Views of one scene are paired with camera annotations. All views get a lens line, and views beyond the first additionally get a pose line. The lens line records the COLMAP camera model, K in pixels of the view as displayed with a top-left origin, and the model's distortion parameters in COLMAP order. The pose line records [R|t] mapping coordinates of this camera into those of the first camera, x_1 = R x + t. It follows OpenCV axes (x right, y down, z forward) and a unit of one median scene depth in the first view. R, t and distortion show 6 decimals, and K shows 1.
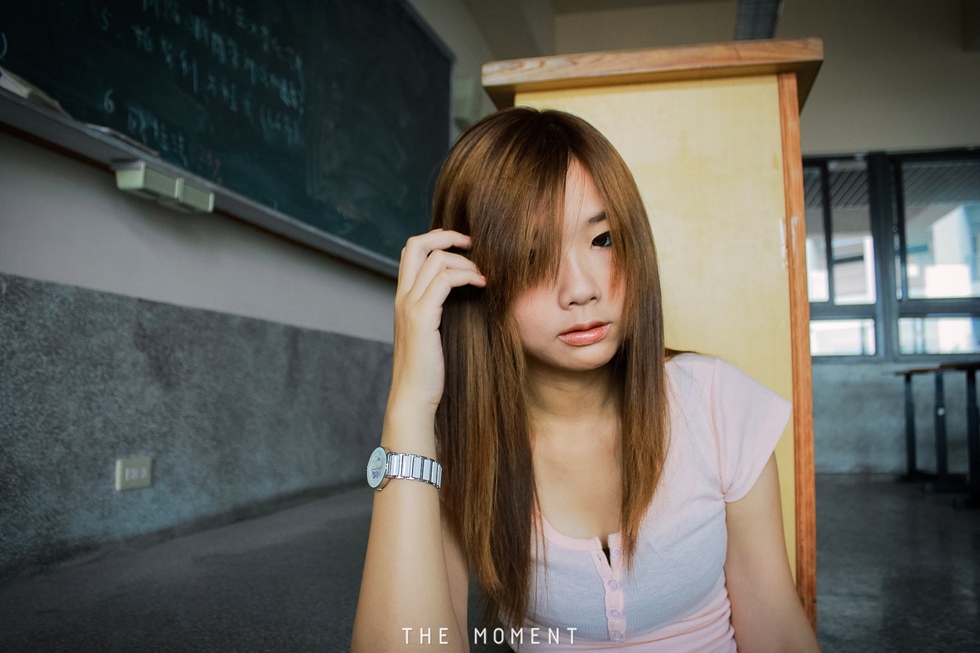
lens RADIAL K [[810.7, 0, 491.5], [0, 810.7, 319.4], [0, 0, 1]] dist [-0.148816, 0.124618]
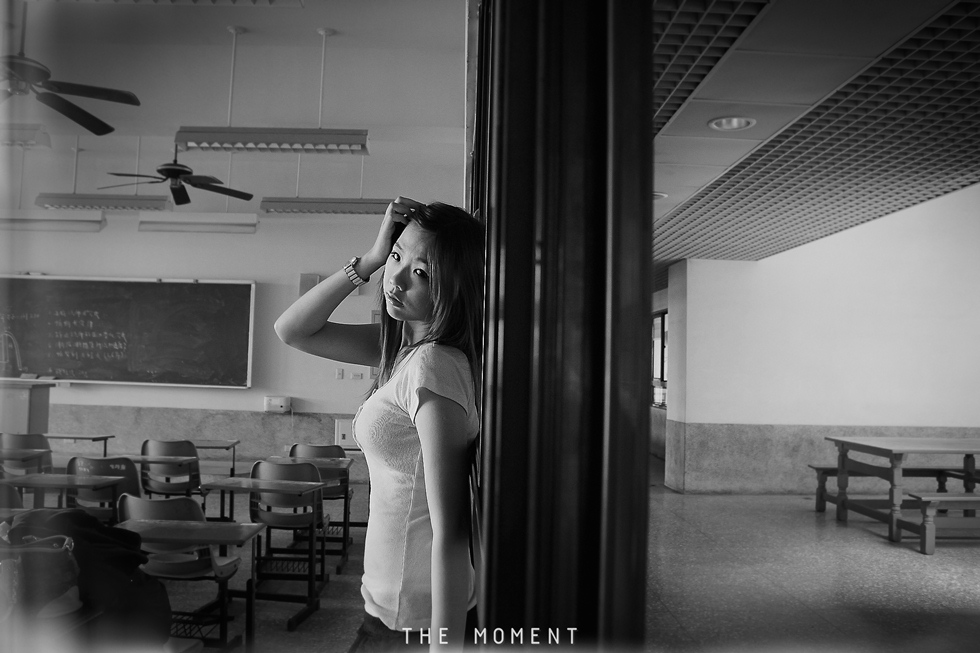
lens RADIAL K [[810.7, 0, 491.5], [0, 810.7, 319.4], [0, 0, 1]] dist [-0.148816, 0.124618]
pose [[0.261742, -0.046465, -0.964019, 4.002690], [0.061040, 0.997638, -0.031512, -0.194744], [0.963206, -0.050596, 0.263960, 1.824400]]
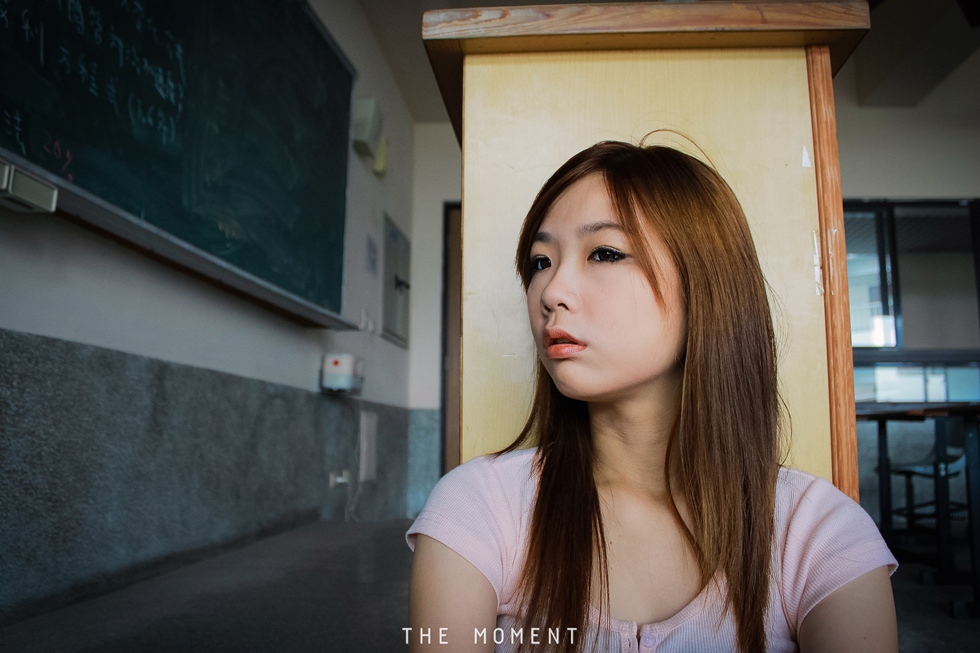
lens RADIAL K [[810.7, 0, 491.5], [0, 810.7, 319.4], [0, 0, 1]] dist [-0.148816, 0.124618]
pose [[0.989644, 0.028402, 0.140709, -0.023854], [-0.021069, 0.998354, -0.053337, 0.002775], [-0.141992, 0.049820, 0.988613, 0.147268]]
